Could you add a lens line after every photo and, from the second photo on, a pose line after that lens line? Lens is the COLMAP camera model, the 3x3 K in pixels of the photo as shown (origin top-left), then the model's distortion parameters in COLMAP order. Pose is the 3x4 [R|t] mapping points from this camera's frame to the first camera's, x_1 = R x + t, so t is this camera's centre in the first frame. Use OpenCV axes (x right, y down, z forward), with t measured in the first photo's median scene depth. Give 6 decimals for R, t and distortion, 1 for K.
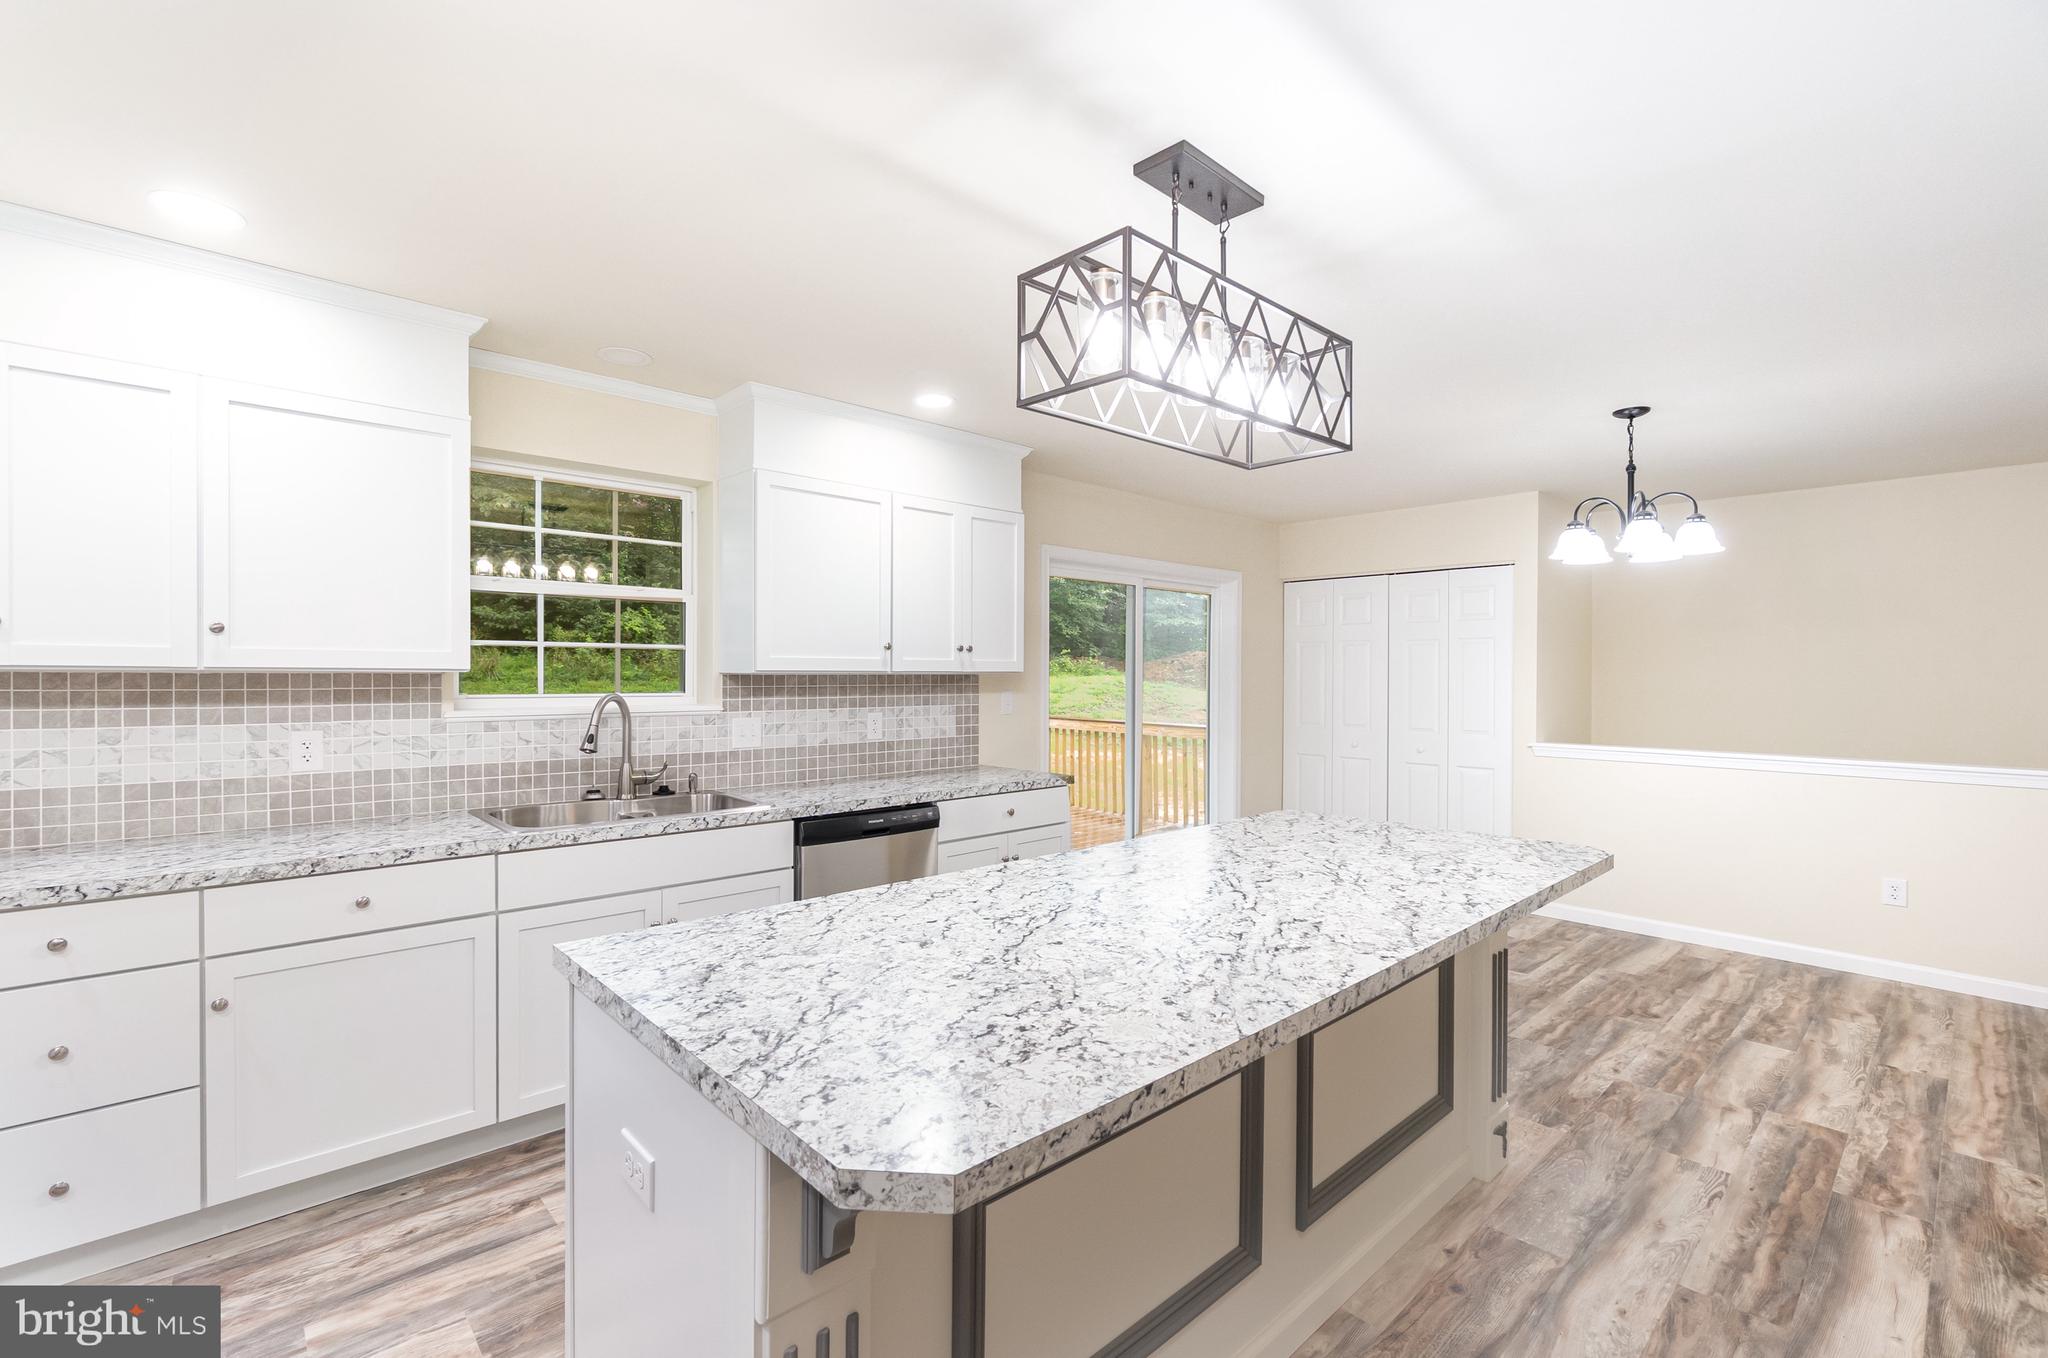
lens RADIAL K [[897.6, 0, 996.8], [0, 897.6, 660.0], [0, 0, 1]] dist [-0.007798, 0.002883]
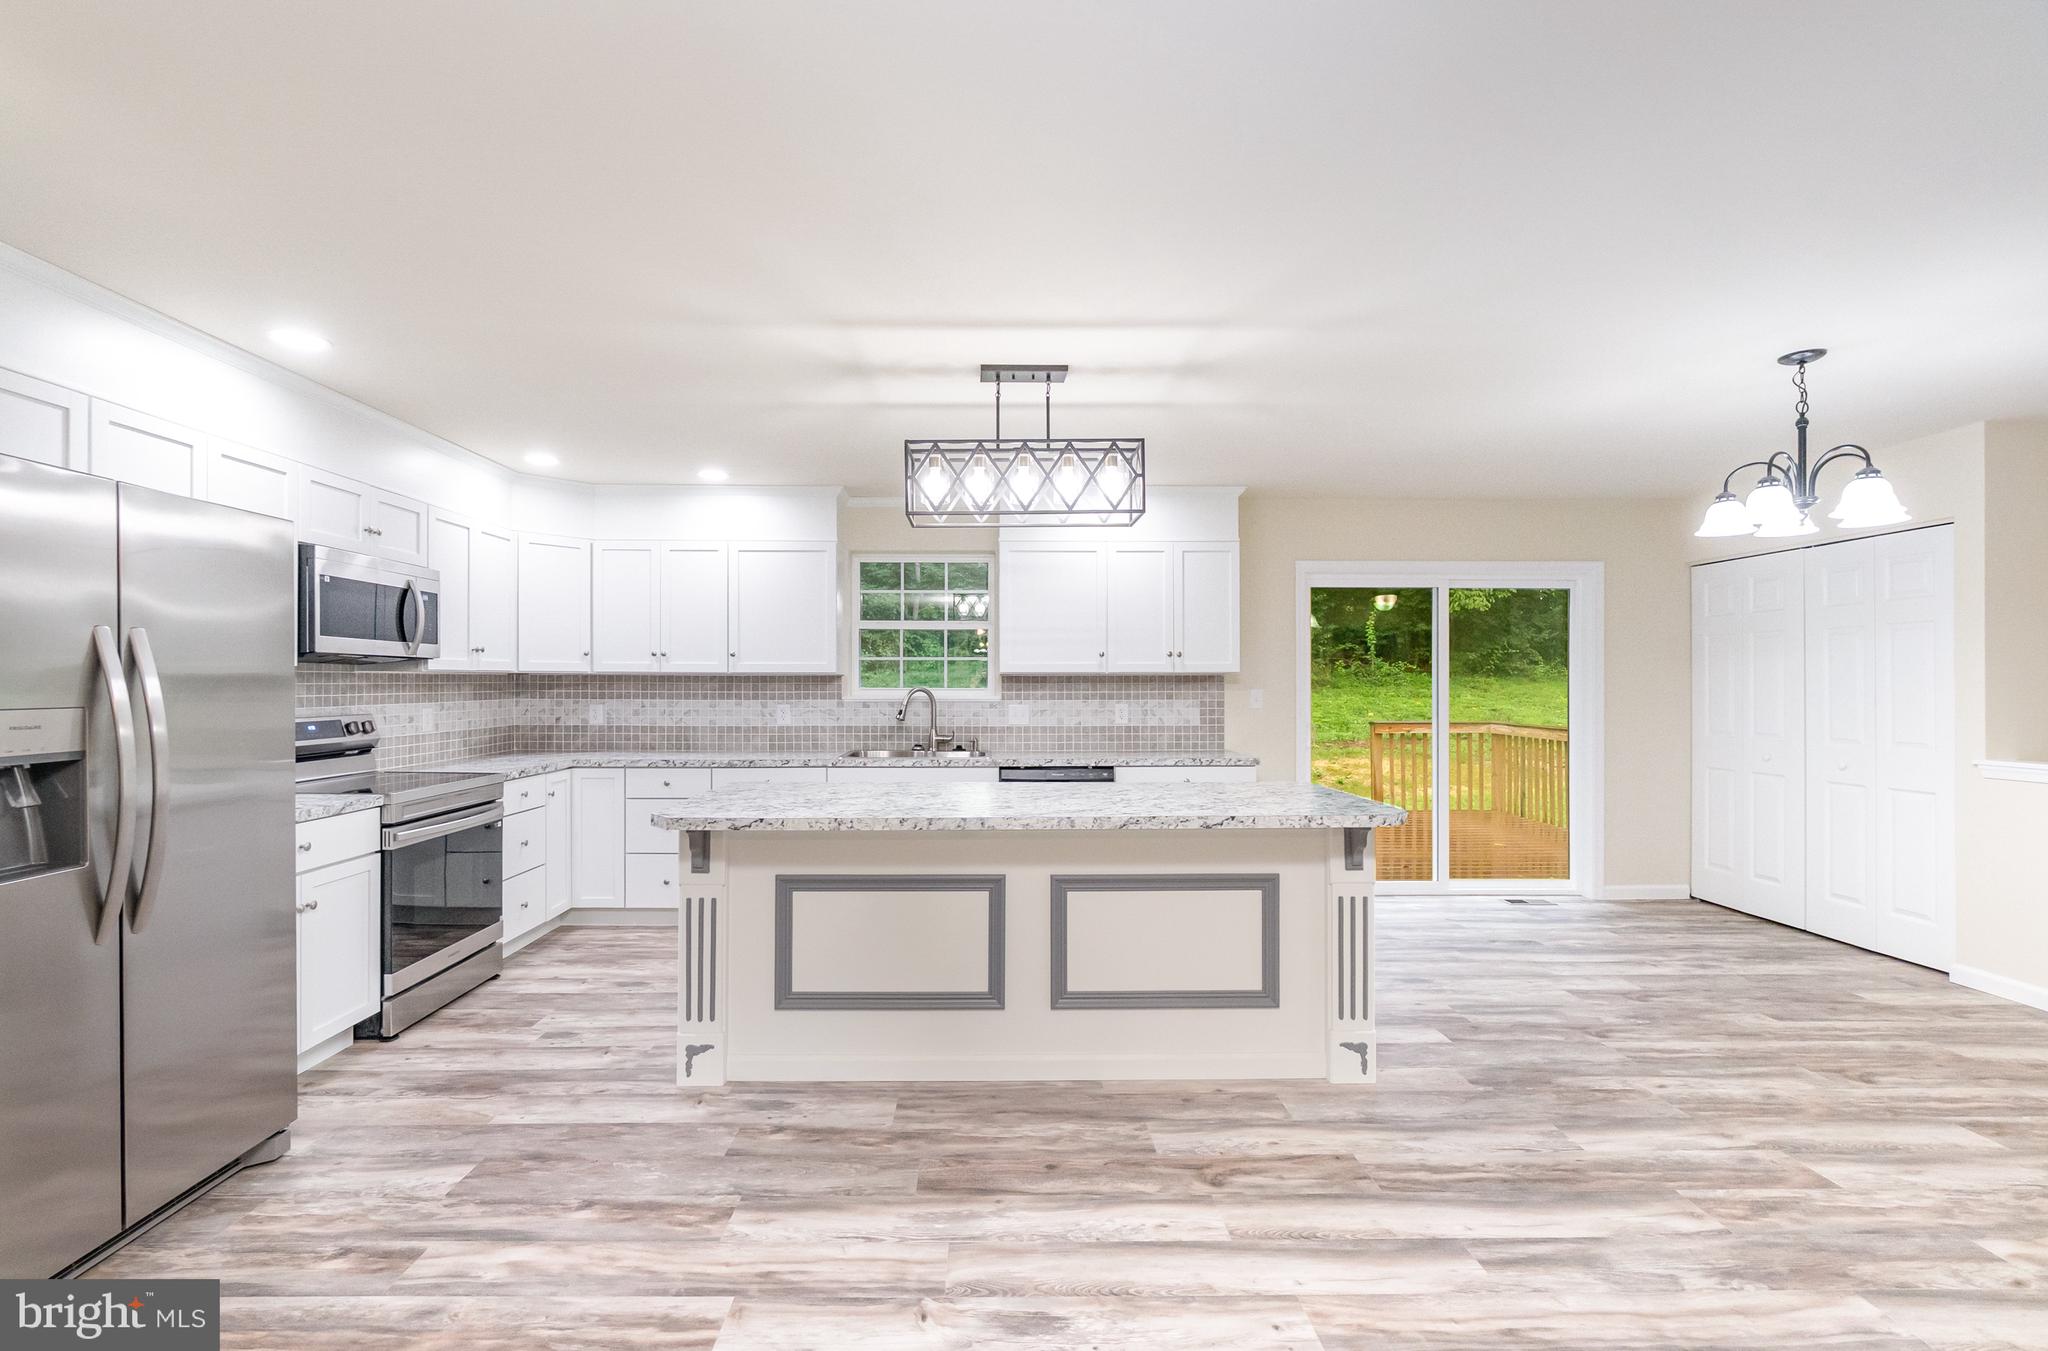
lens RADIAL K [[897.6, 0, 989.2], [0, 897.6, 658.0], [0, 0, 1]] dist [-0.007798, 0.002883]
pose [[0.747210, -0.023806, -0.664162, 0.729526], [0.012735, 0.999688, -0.021505, 0.019558], [0.664466, 0.007611, 0.747279, -0.157859]]
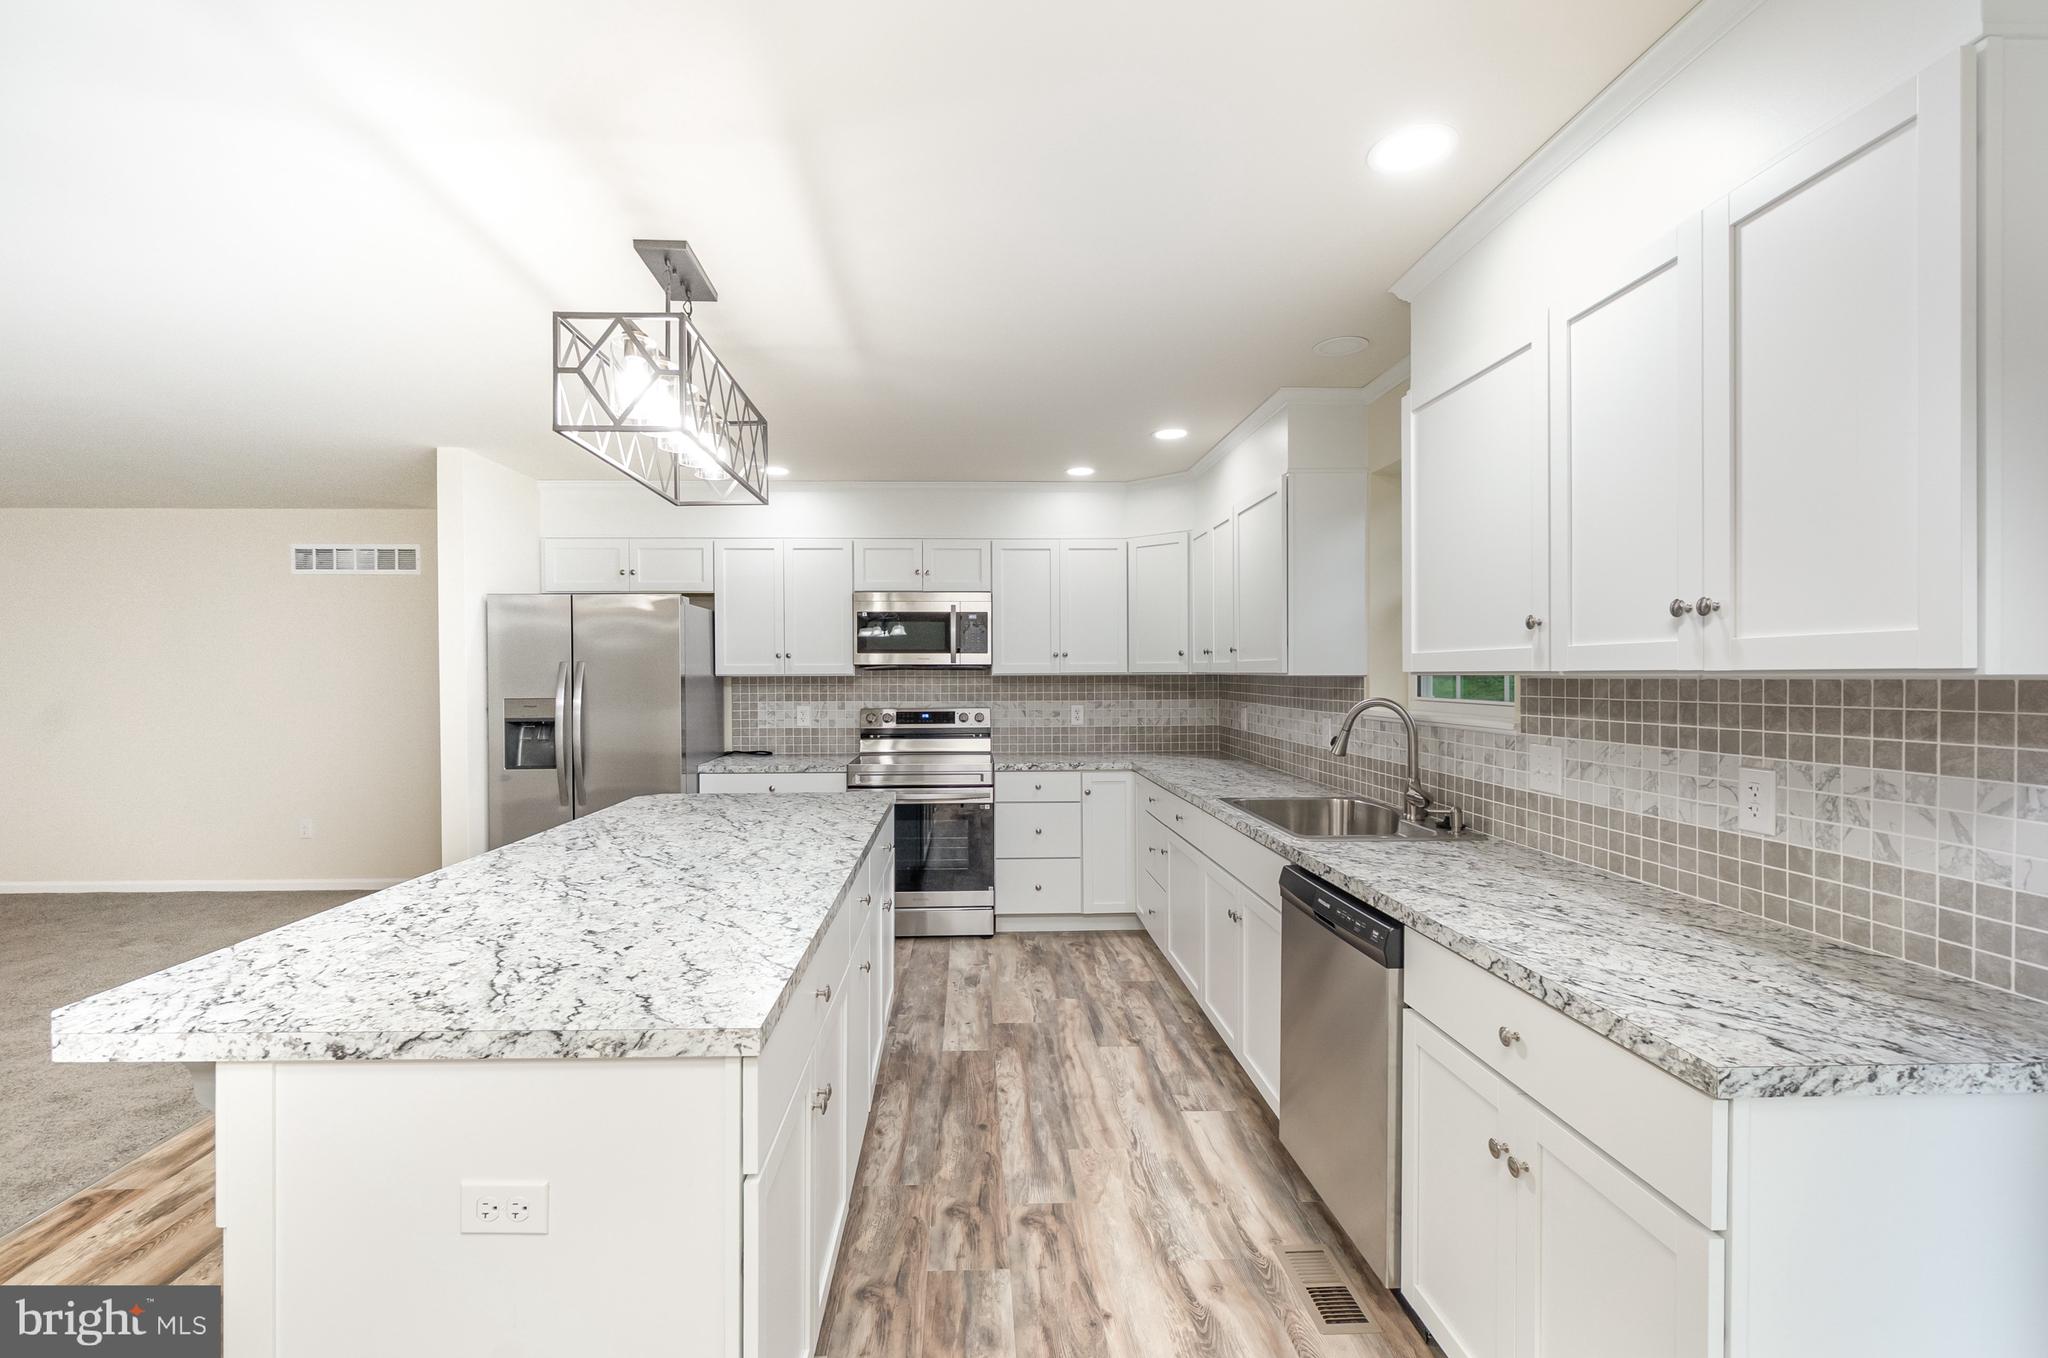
lens RADIAL K [[897.6, 0, 994.9], [0, 897.6, 671.7], [0, 0, 1]] dist [-0.007798, 0.002883]
pose [[-0.641970, -0.005493, -0.766710, 0.499421], [0.009579, 0.999839, -0.015184, 0.019105], [0.766670, -0.017092, -0.641814, 1.197998]]
